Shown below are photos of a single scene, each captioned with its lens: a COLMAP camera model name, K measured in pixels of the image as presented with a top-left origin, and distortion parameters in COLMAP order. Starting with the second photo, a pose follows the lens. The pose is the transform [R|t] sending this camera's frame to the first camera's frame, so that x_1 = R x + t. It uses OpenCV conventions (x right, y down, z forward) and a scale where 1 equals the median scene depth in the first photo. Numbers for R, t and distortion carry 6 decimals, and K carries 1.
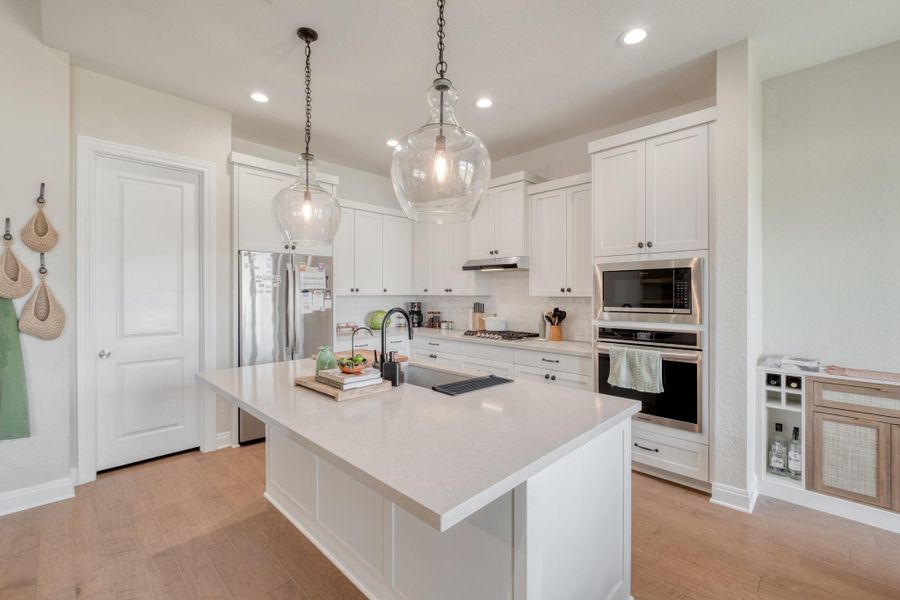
lens RADIAL K [[388.7, 0, 452.3], [0, 388.7, 295.4], [0, 0, 1]] dist [0.000492, -0.000646]
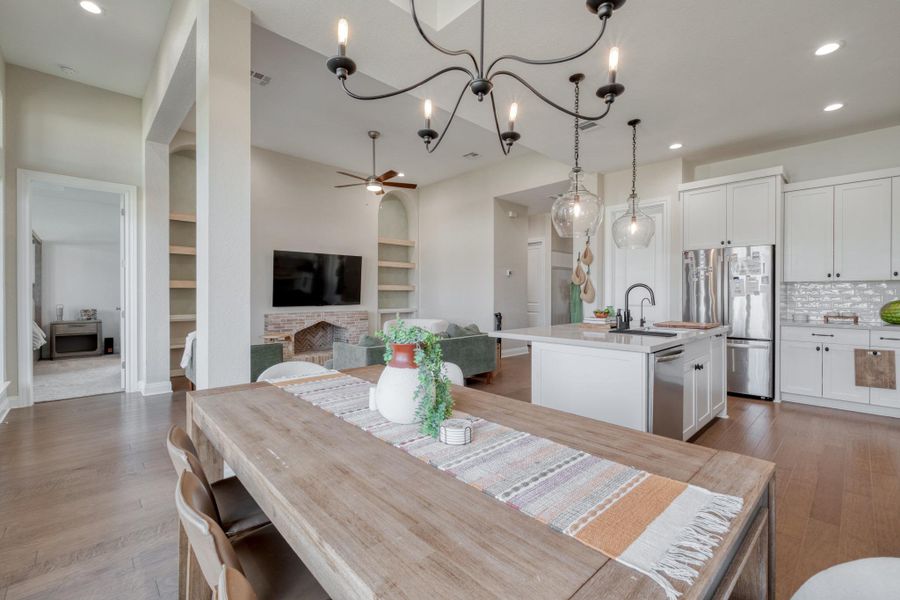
lens RADIAL K [[387.9, 0, 449.5], [0, 387.9, 289.5], [0, 0, 1]] dist [-0.003319, -0.000305]
pose [[-0.039094, -0.008251, -0.999201, 1.259199], [-0.004803, 0.999956, -0.008069, 0.058019], [0.999224, 0.004484, -0.039132, 0.272876]]
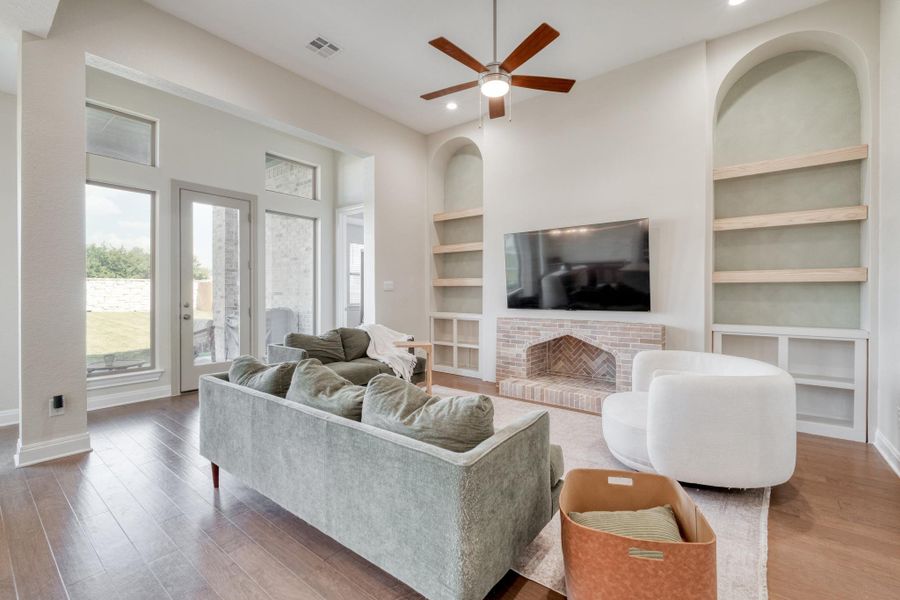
lens RADIAL K [[385.4, 0, 455.7], [0, 385.4, 294.7], [0, 0, 1]] dist [0.025612, -0.000012]
pose [[-0.992590, 0.005806, -0.121373, -0.755257], [0.004559, 0.999934, 0.010554, 0.063086], [0.121427, 0.009923, -0.992551, 0.923716]]
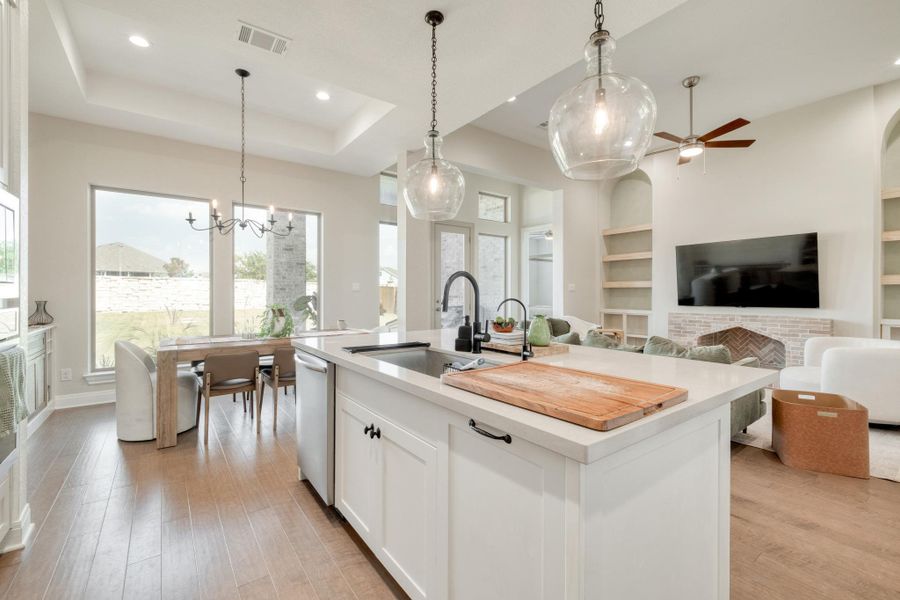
lens RADIAL K [[388.7, 0, 452.3], [0, 388.7, 295.4], [0, 0, 1]] dist [0.000492, -0.000646]
pose [[-0.988730, 0.002459, 0.149689, -0.216513], [0.003252, 0.999982, 0.005056, 0.073367], [-0.149674, 0.005486, -0.988720, 1.640326]]
